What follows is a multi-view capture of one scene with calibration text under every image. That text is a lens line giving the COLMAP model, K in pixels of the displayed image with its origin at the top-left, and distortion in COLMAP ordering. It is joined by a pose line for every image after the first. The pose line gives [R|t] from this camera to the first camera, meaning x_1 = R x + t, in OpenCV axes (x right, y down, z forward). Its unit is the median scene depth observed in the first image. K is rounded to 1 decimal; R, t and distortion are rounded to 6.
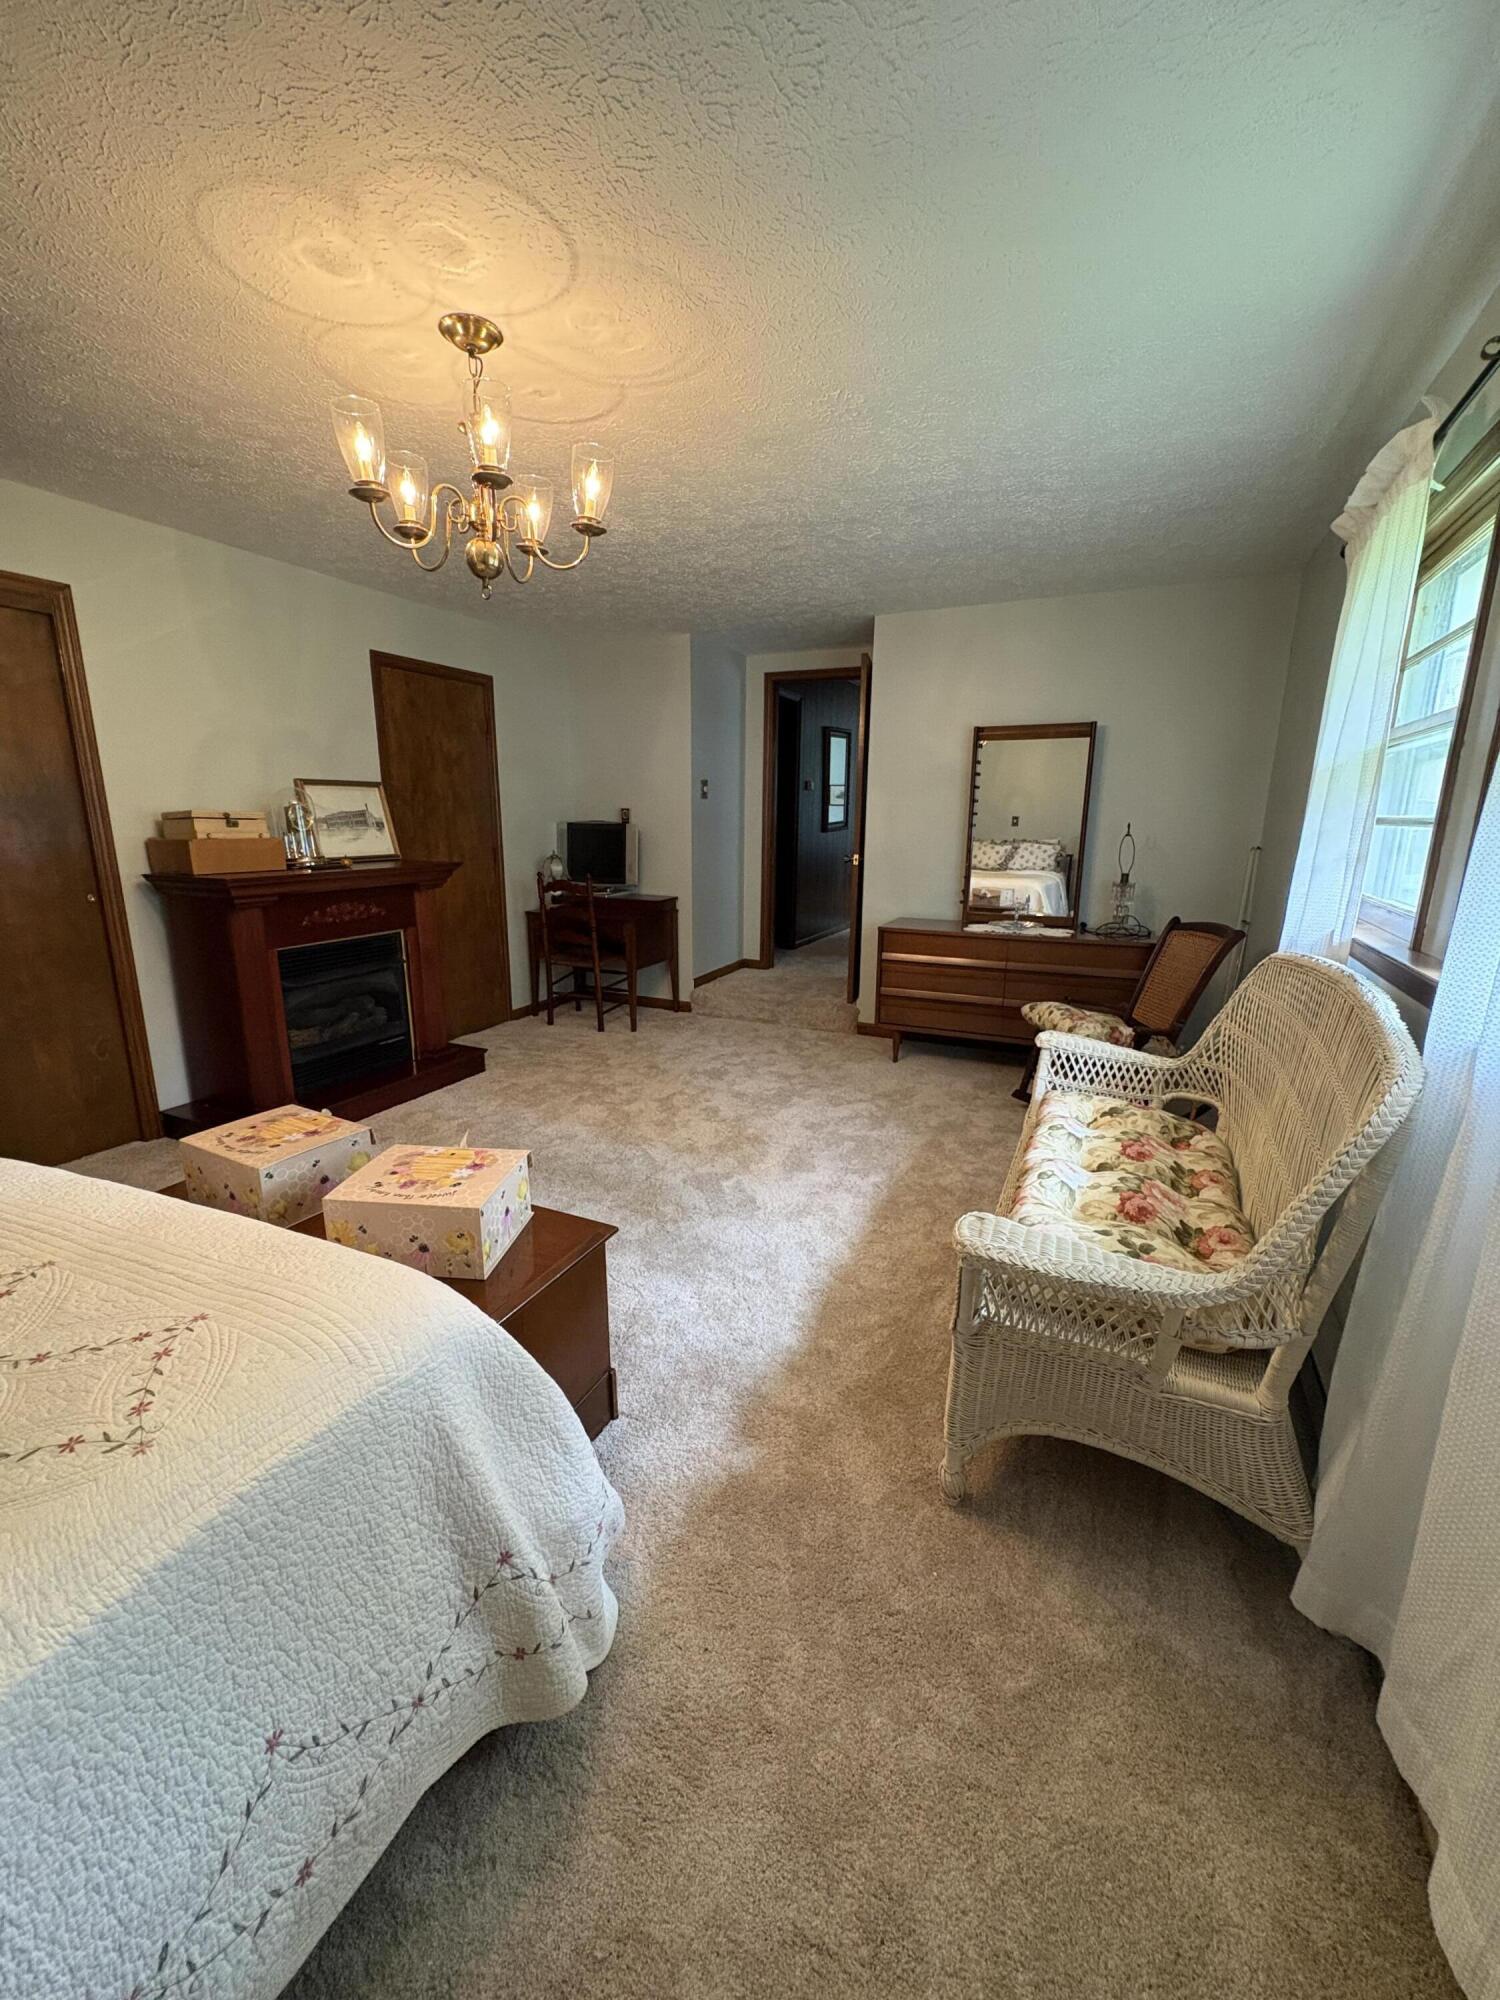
lens RADIAL K [[795.6, 0, 750.5], [0, 795.6, 995.1], [0, 0, 1]] dist [-0.001741, 0.000018]
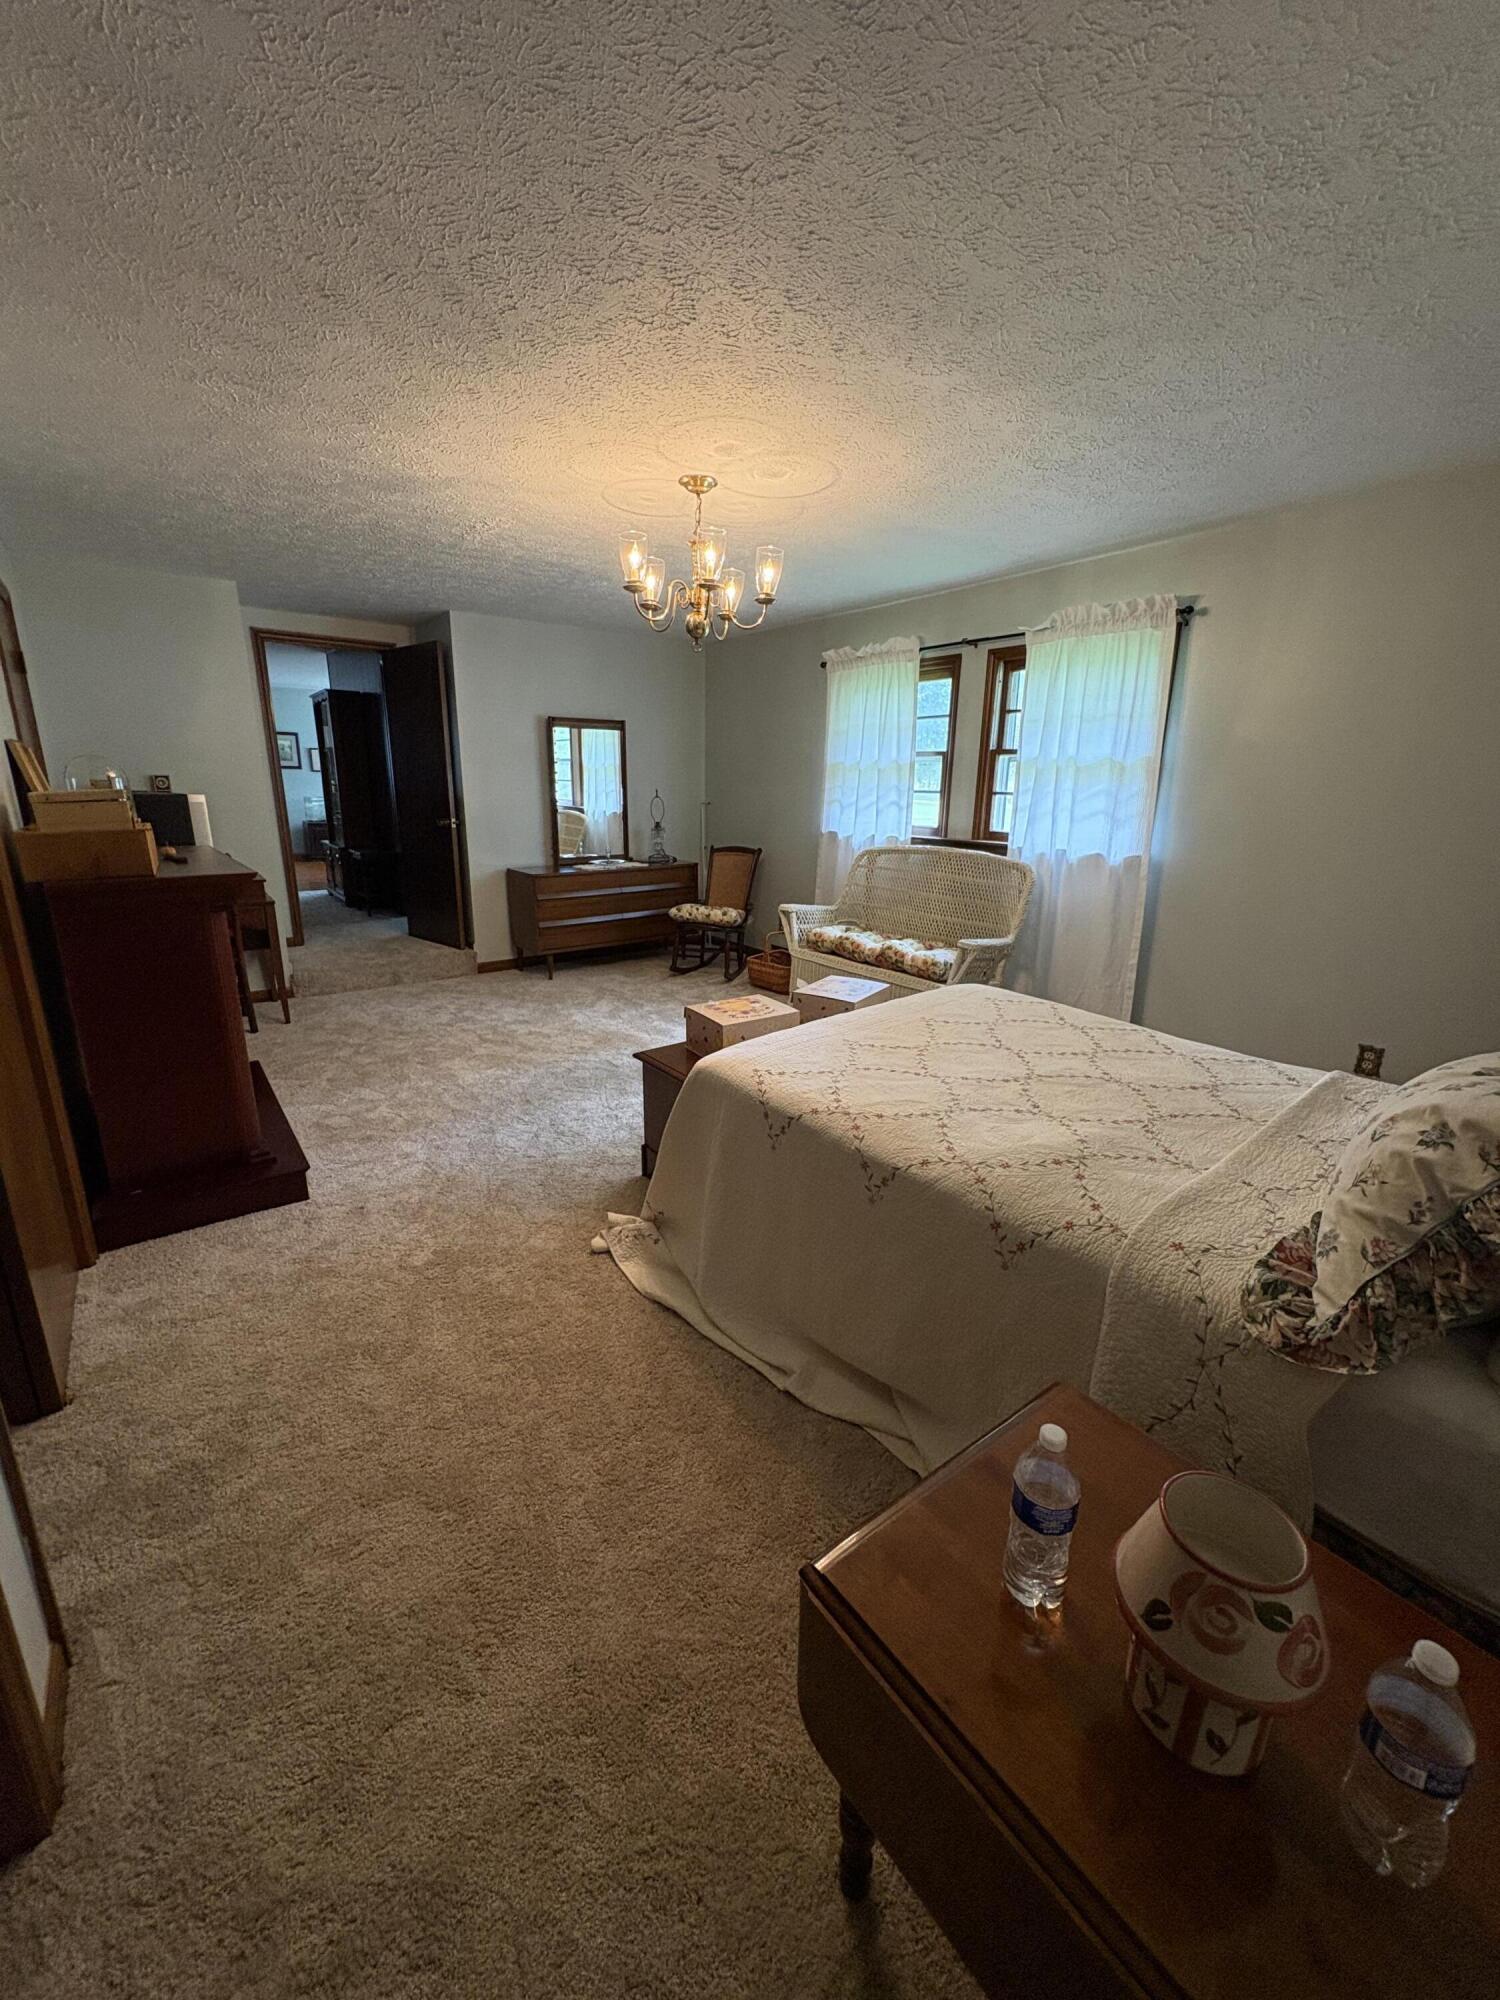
lens RADIAL K [[795.6, 0, 750.3], [0, 795.6, 1002.6], [0, 0, 1]] dist [-0.001741, 0.000018]
pose [[0.460888, -0.242013, 0.853822, -0.862883], [0.188256, 0.966864, 0.172435, -0.044975], [-0.867261, 0.081264, 0.491176, 0.104678]]
